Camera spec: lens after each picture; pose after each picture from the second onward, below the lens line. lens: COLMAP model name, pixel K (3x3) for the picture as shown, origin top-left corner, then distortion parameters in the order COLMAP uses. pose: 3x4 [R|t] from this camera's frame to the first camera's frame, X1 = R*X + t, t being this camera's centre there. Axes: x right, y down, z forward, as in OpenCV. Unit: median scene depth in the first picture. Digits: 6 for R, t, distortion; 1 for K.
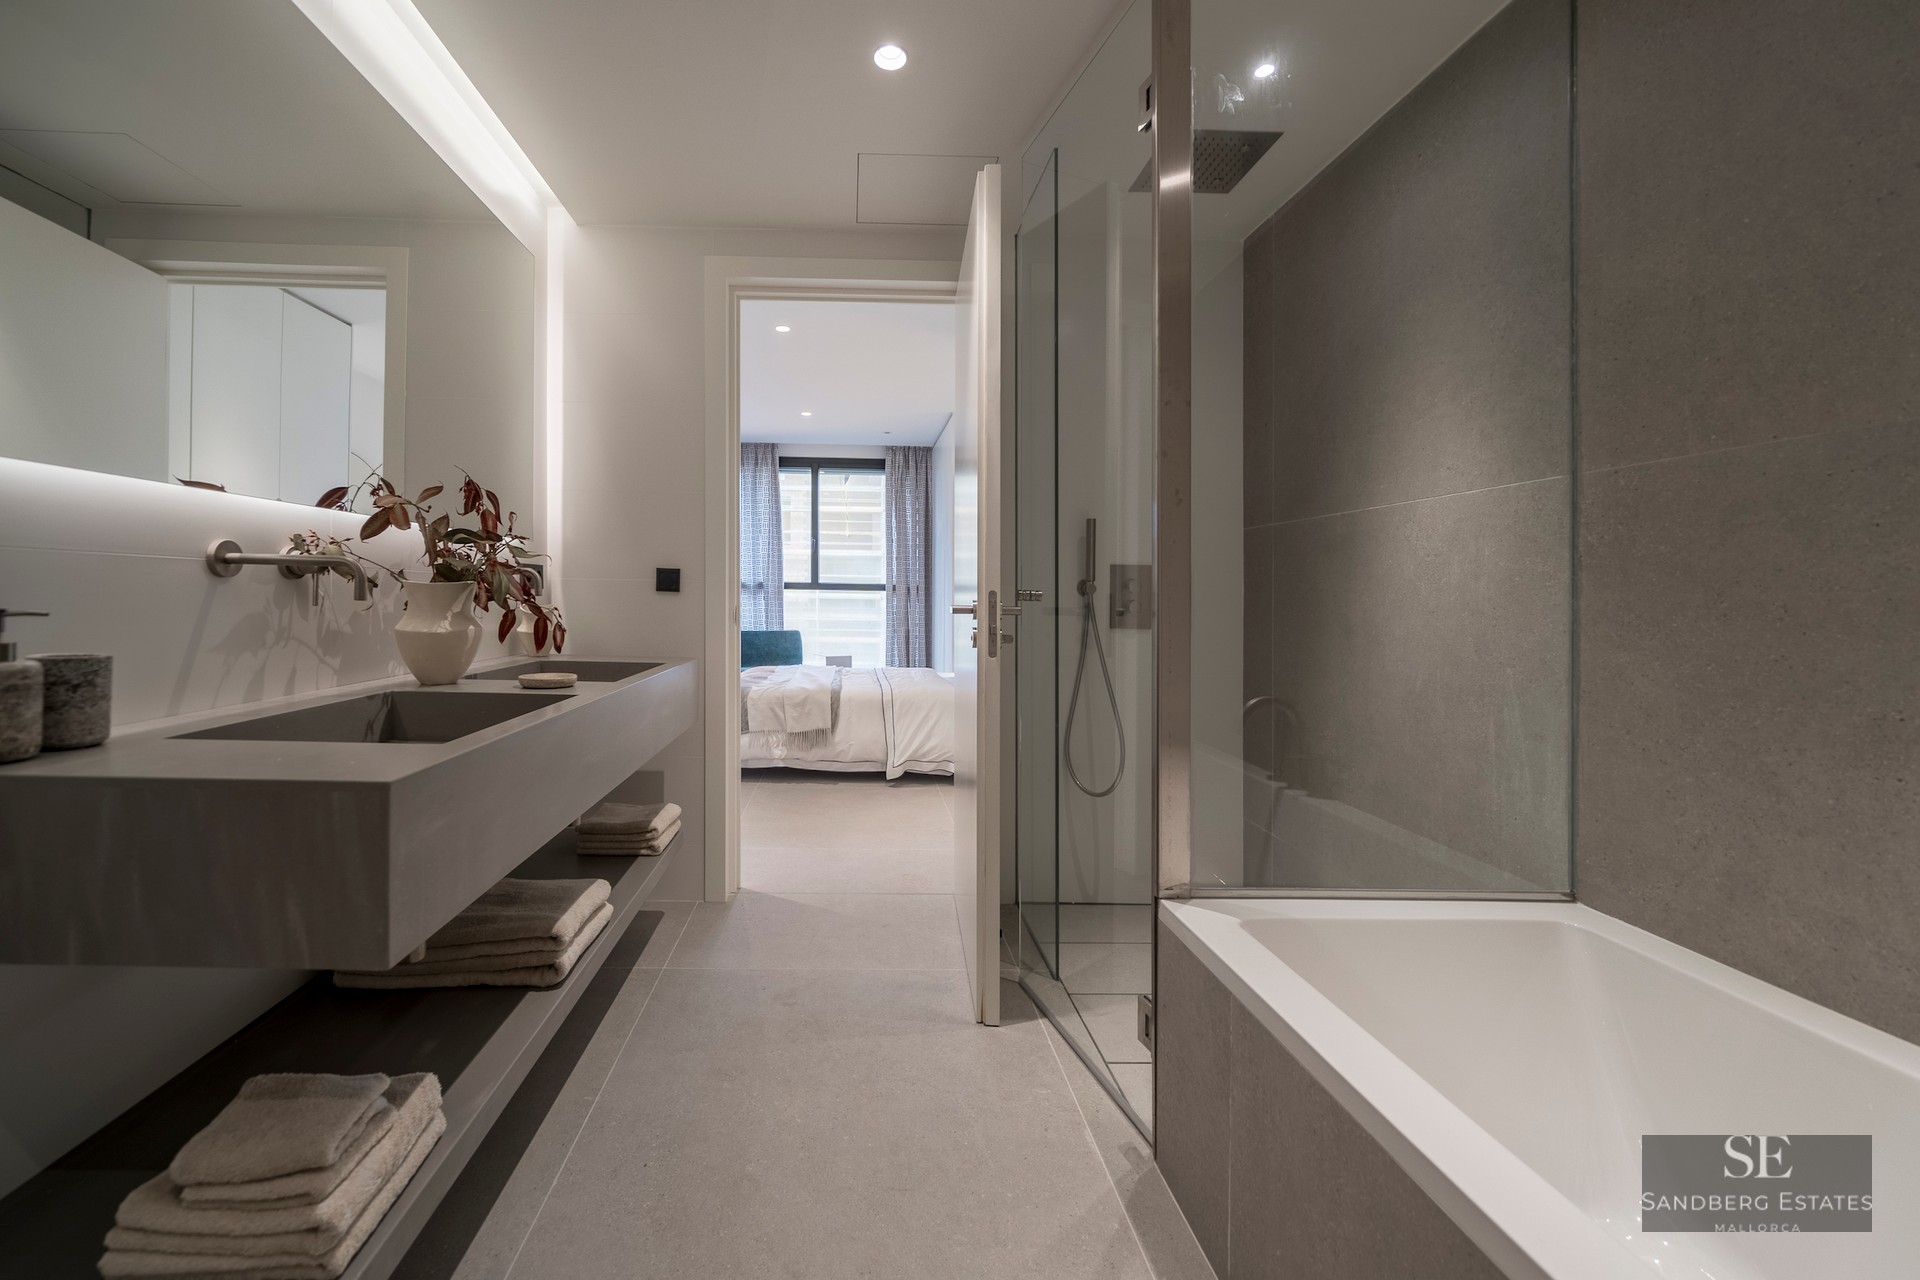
lens RADIAL K [[1024.5, 0, 962.1], [0, 1024.5, 607.1], [0, 0, 1]] dist [-0.000696, -0.000056]
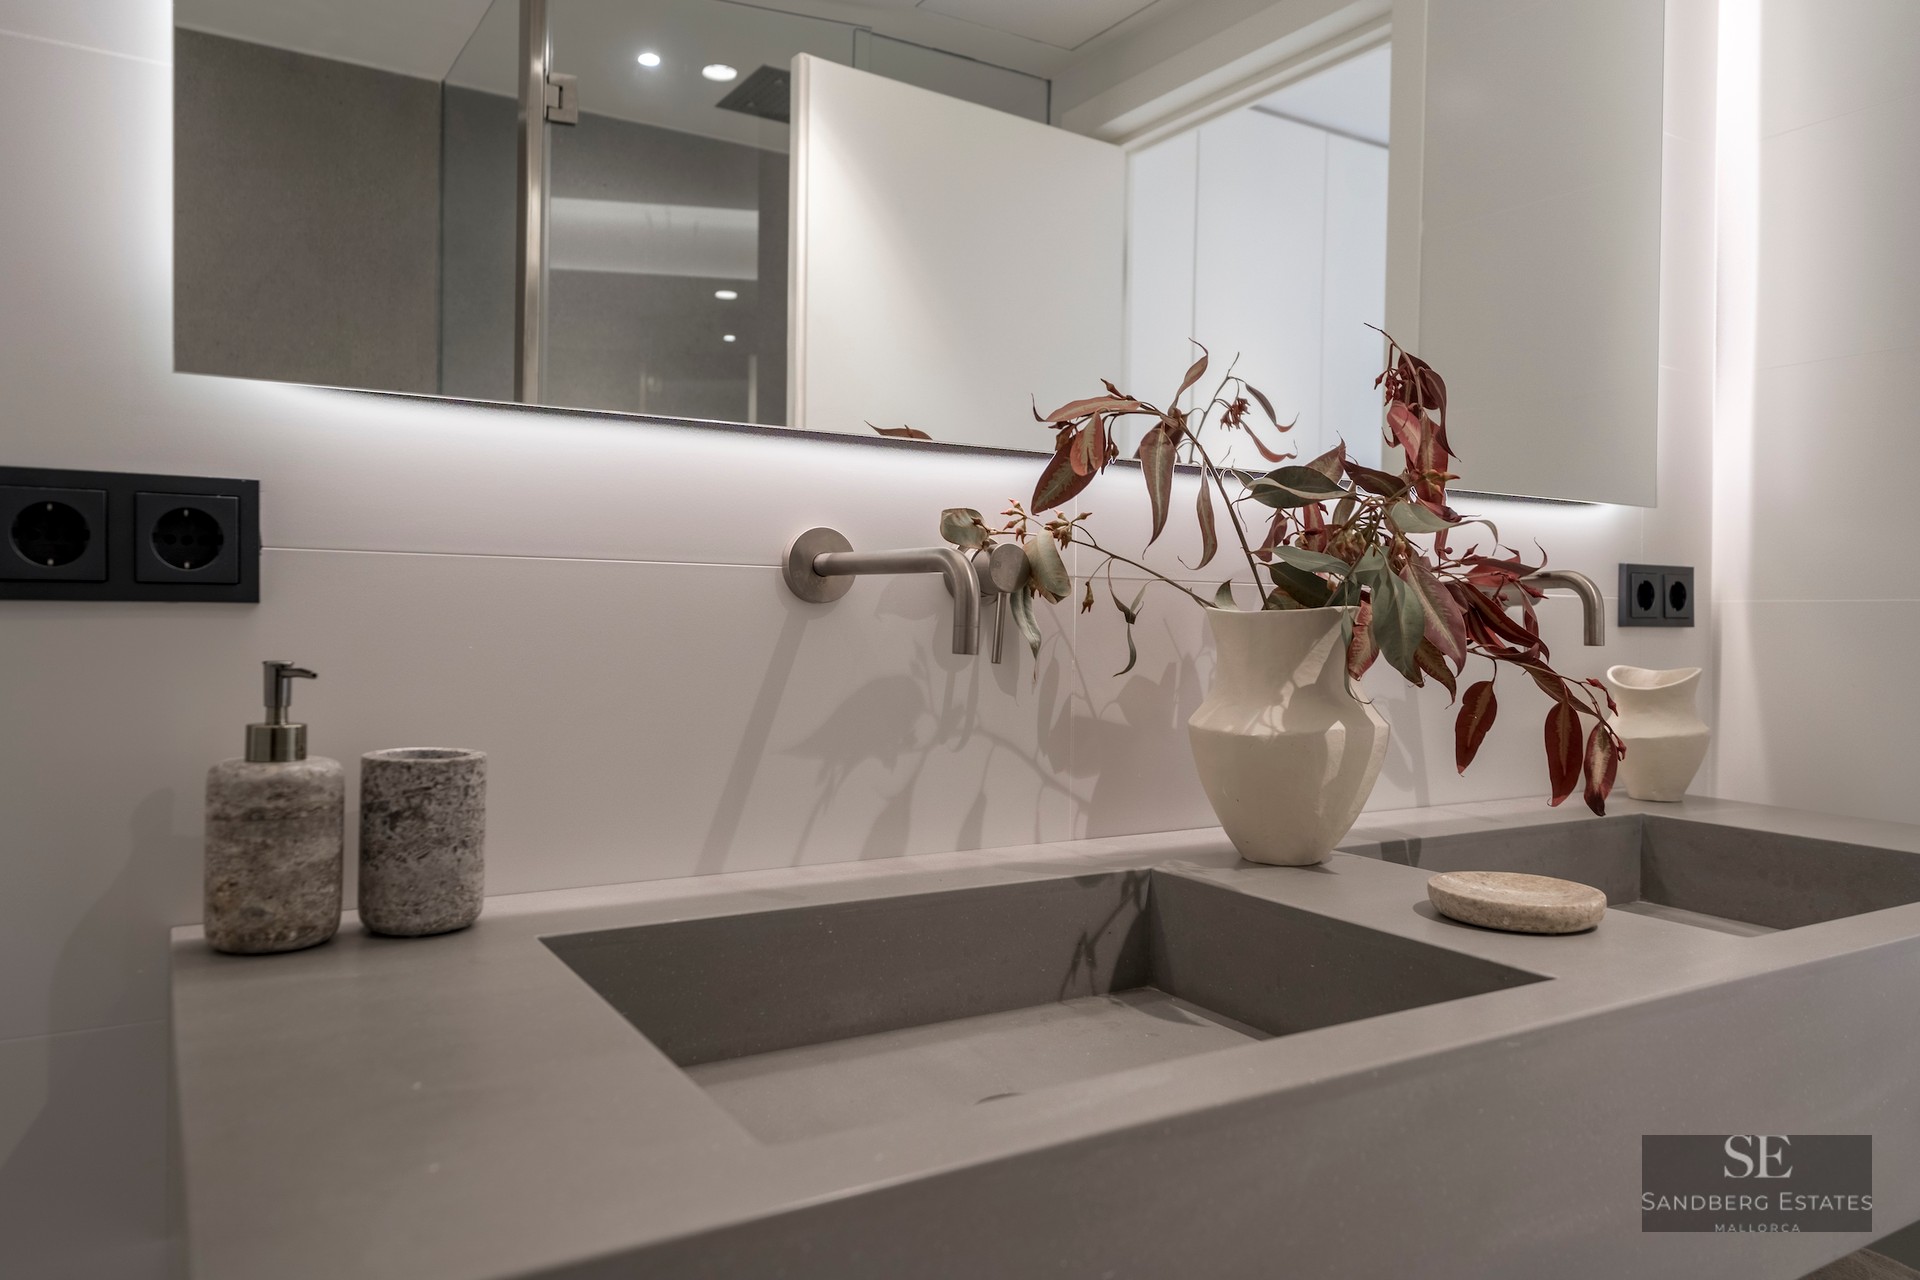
lens RADIAL K [[1282.2, 0, 960.0], [0, 1282.2, 640.0], [0, 0, 1]] dist [-0.002619, -0.000750]
pose [[0.441373, 0.006655, -0.897299, -0.117761], [-0.015056, 0.999887, 0.000010, -0.010731], [0.897198, 0.013505, 0.441423, 0.685843]]
